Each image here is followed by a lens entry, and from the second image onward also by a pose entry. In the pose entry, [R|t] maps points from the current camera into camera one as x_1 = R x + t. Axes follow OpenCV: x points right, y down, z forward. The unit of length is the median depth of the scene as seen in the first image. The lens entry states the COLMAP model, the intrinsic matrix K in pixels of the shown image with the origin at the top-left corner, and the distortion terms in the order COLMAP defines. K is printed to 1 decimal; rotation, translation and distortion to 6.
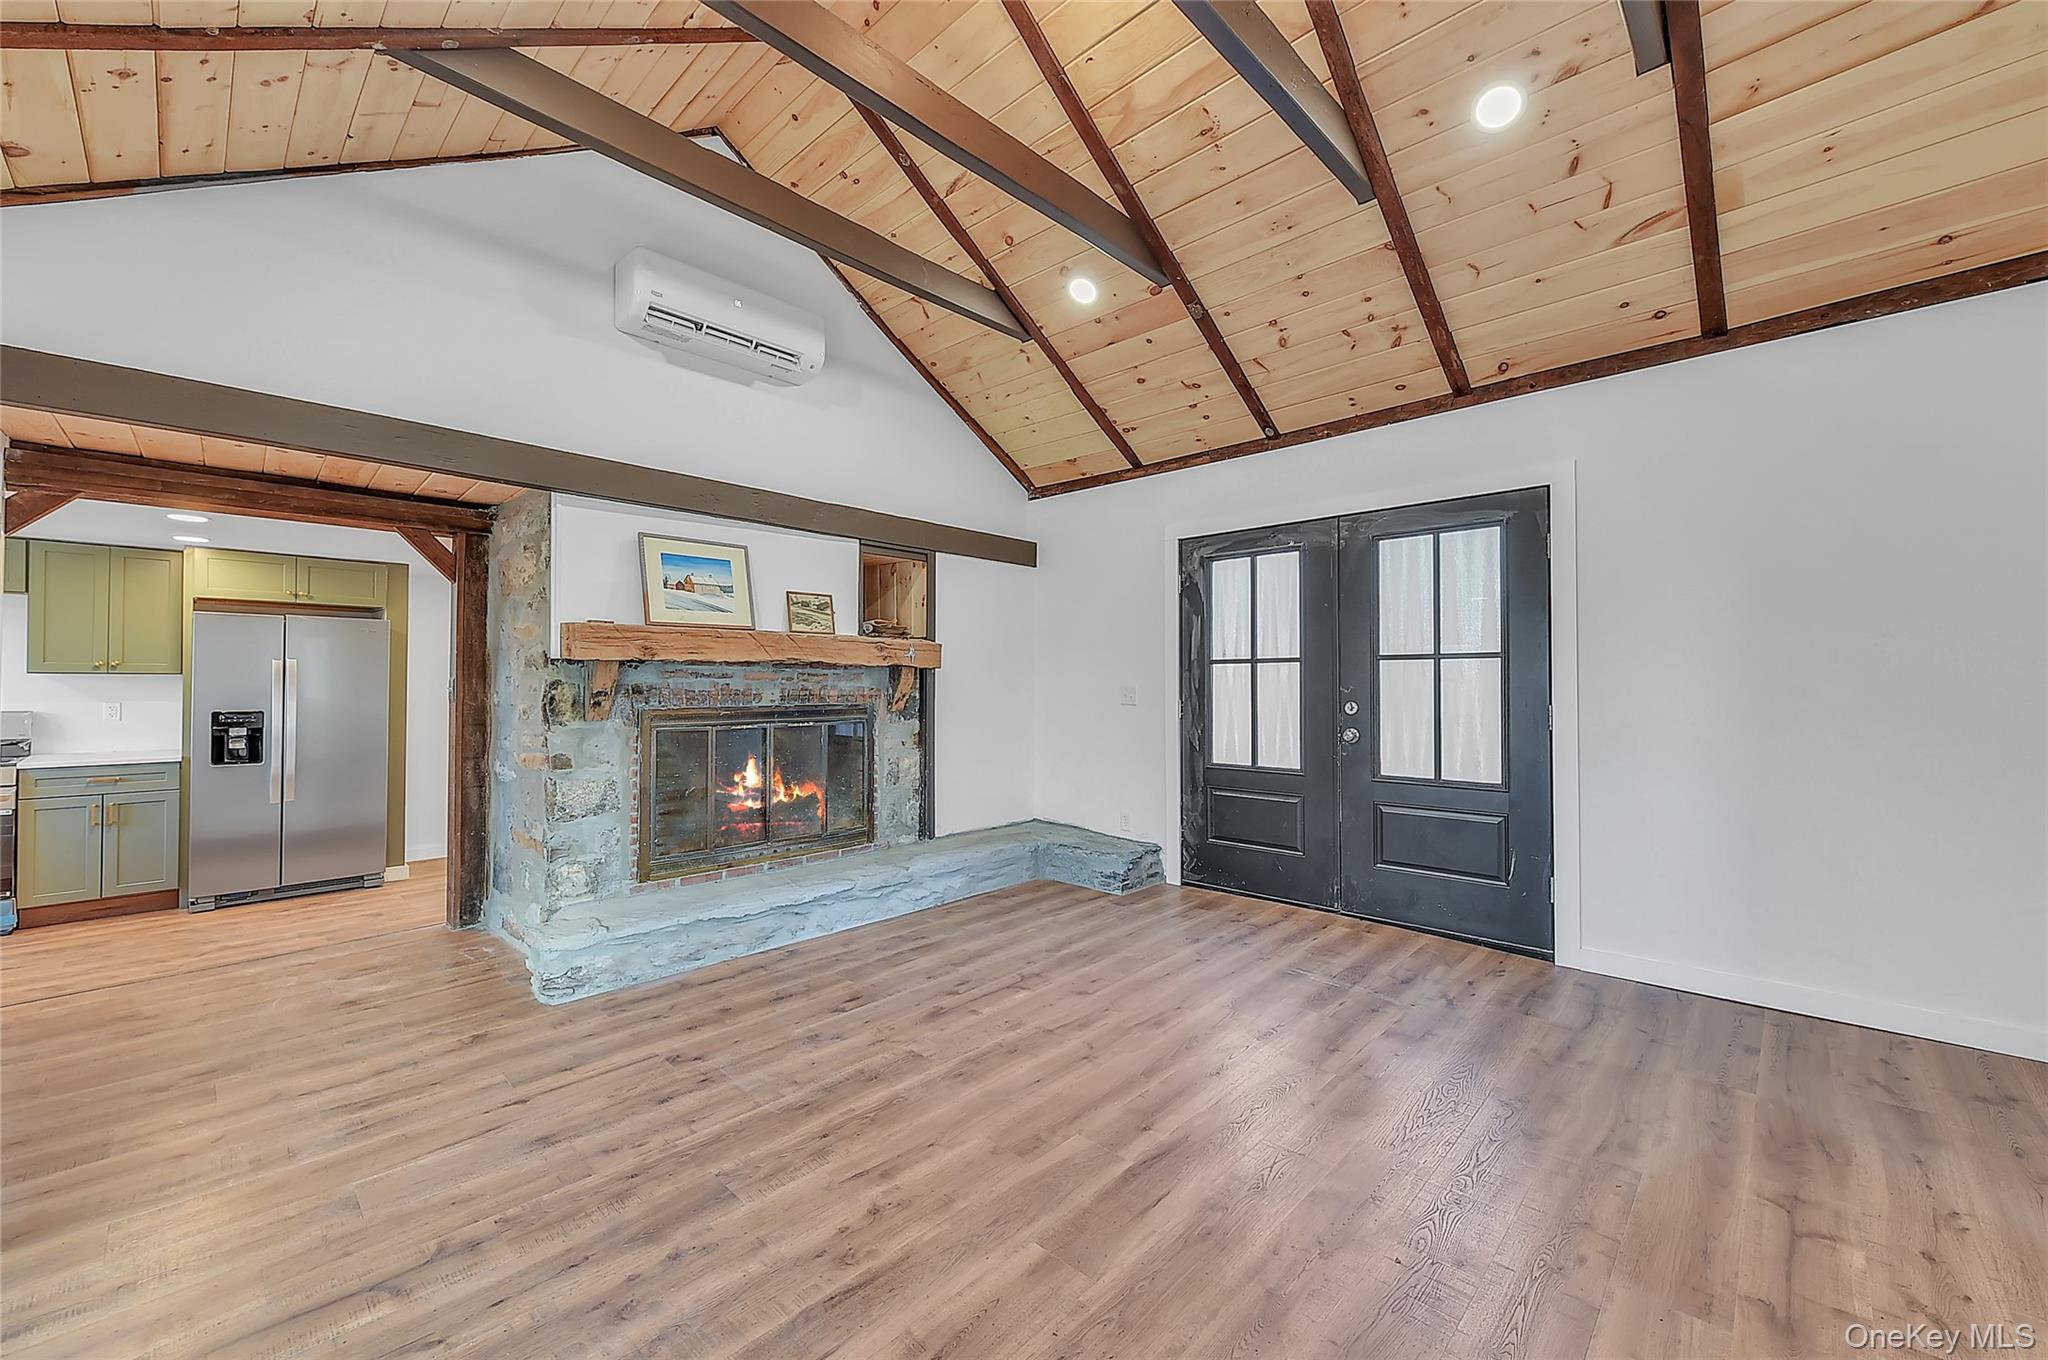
lens RADIAL K [[812.3, 0, 1034.6], [0, 812.3, 677.4], [0, 0, 1]] dist [0.006275, -0.002206]
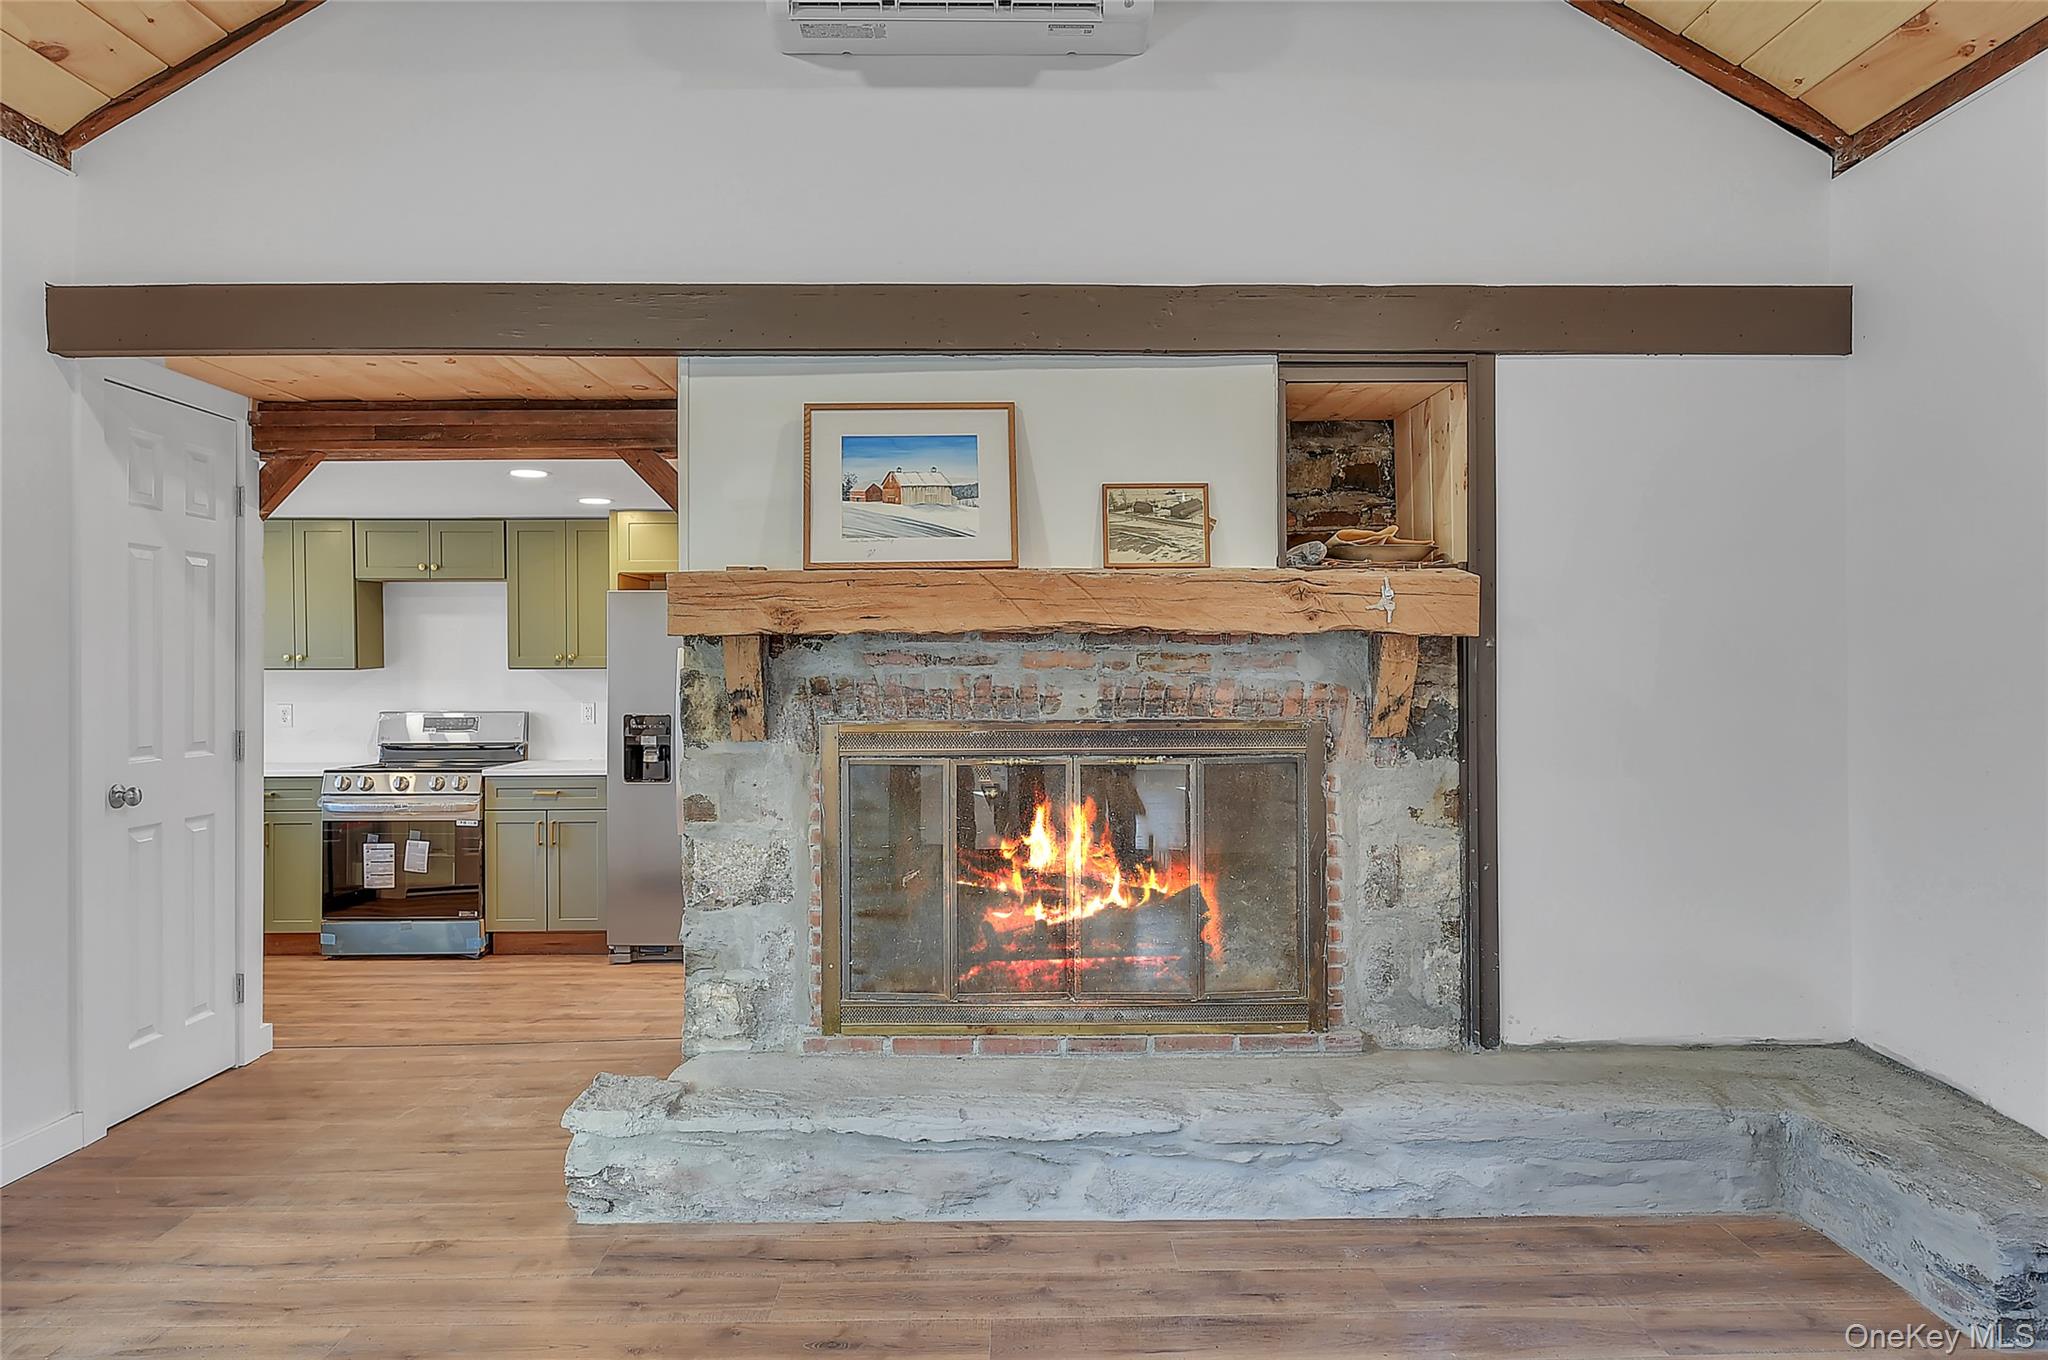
lens RADIAL K [[1362.8, 0, 1002.1], [0, 1362.8, 674.1], [0, 0, 1]] dist [0.010253, -0.006644]
pose [[0.685826, -0.007450, -0.727727, 0.250713], [0.010953, 0.999940, 0.000086, 0.006620], [0.727683, -0.008029, 0.685867, 0.404865]]
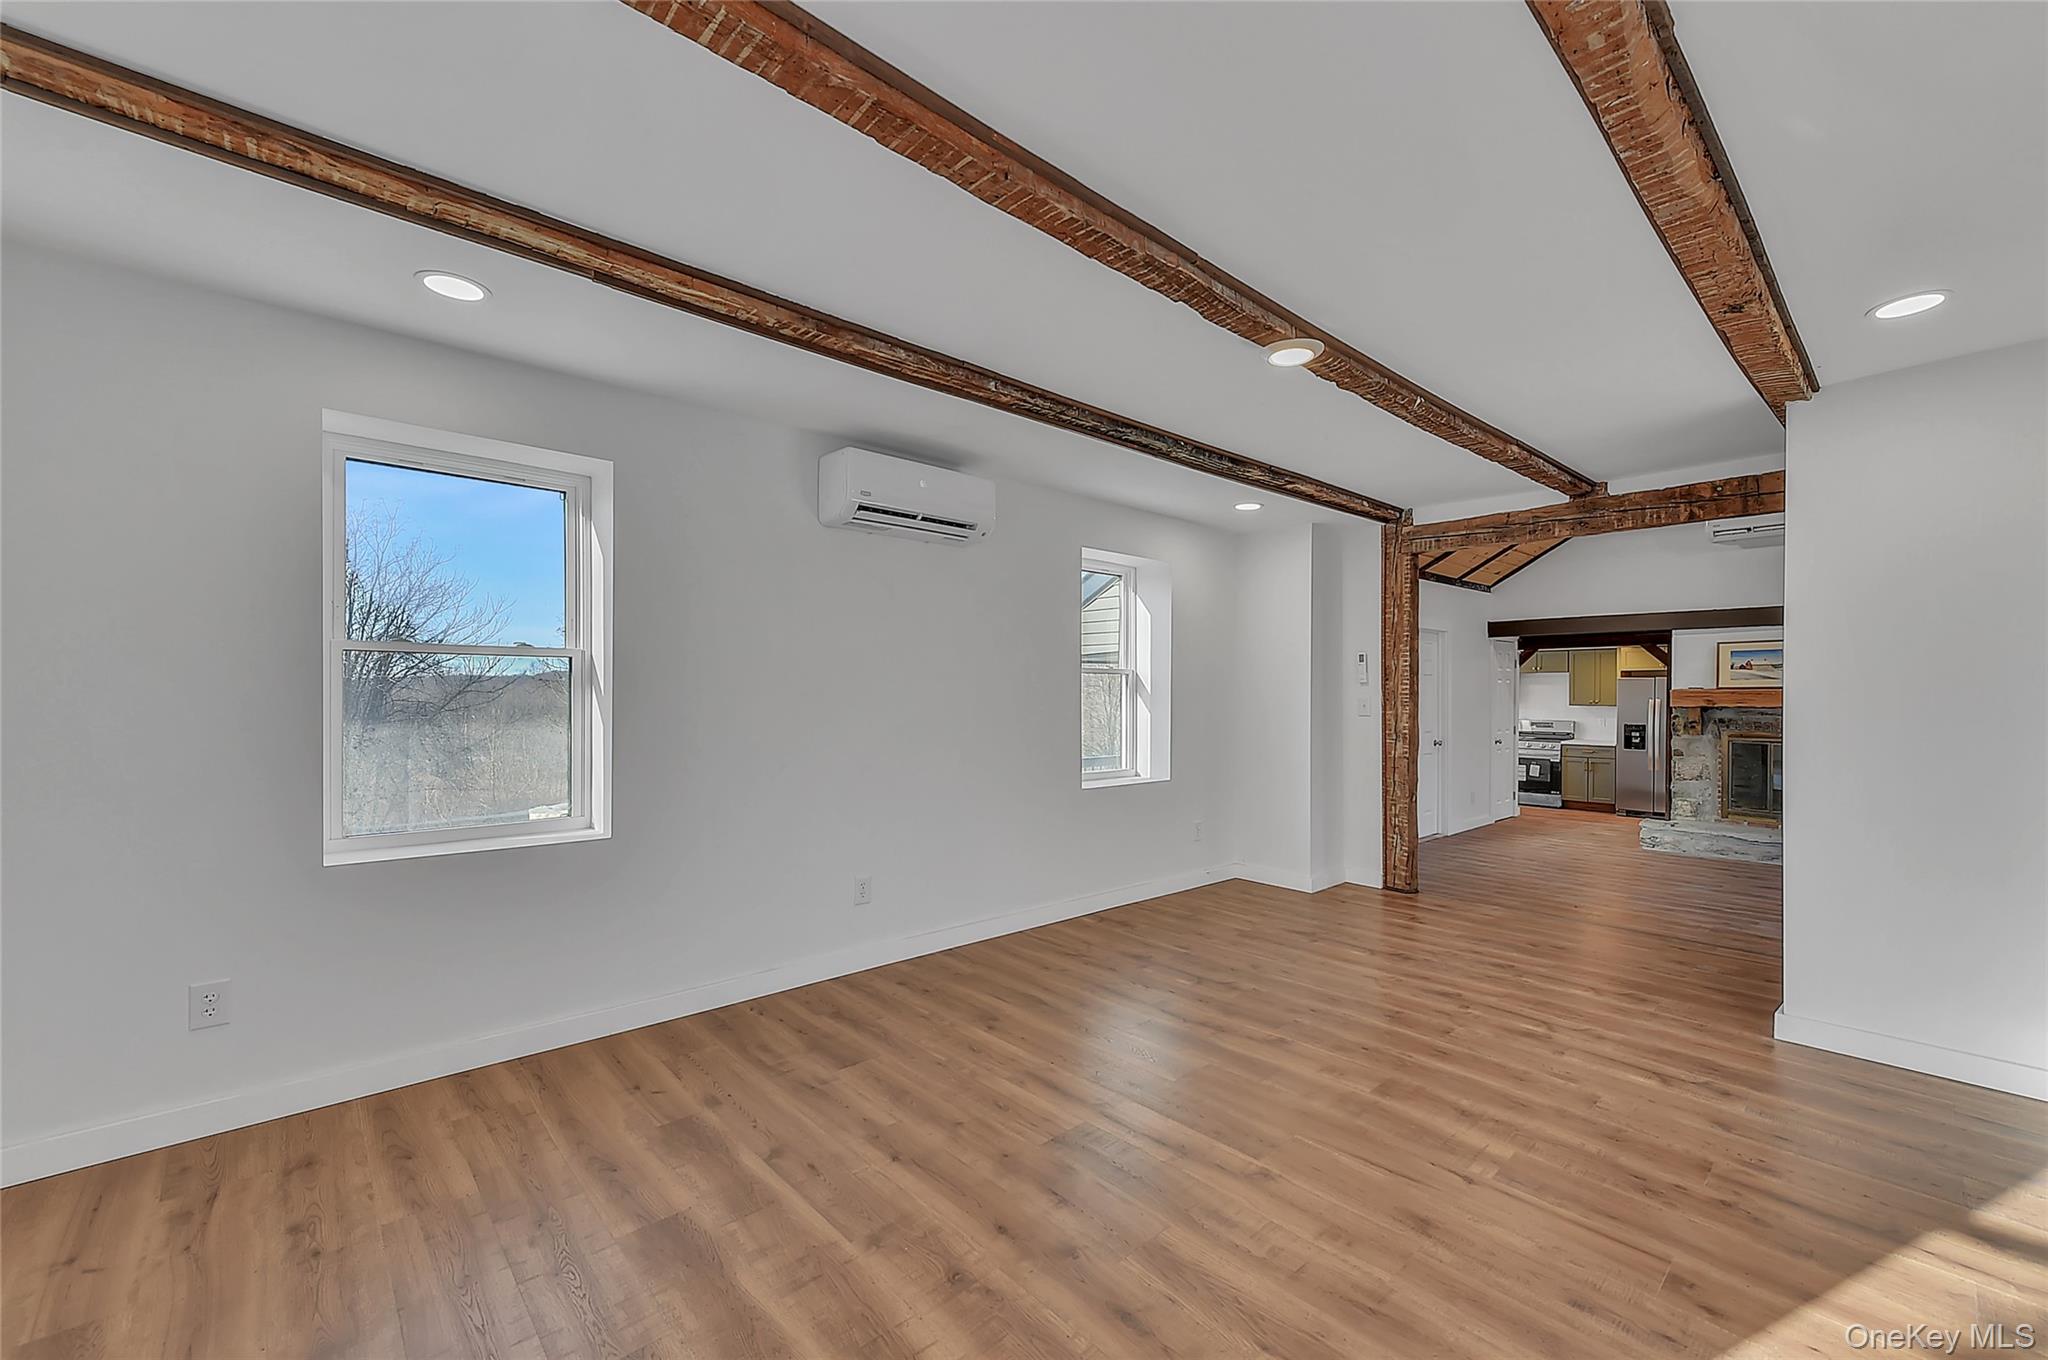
lens RADIAL K [[812.3, 0, 1026.2], [0, 812.3, 698.6], [0, 0, 1]] dist [0.006275, -0.002206]
pose [[-0.074552, 0.006341, -0.997197, 1.453751], [0.004416, 0.999972, 0.006029, -0.052578], [0.997207, -0.003955, -0.074578, -0.484628]]
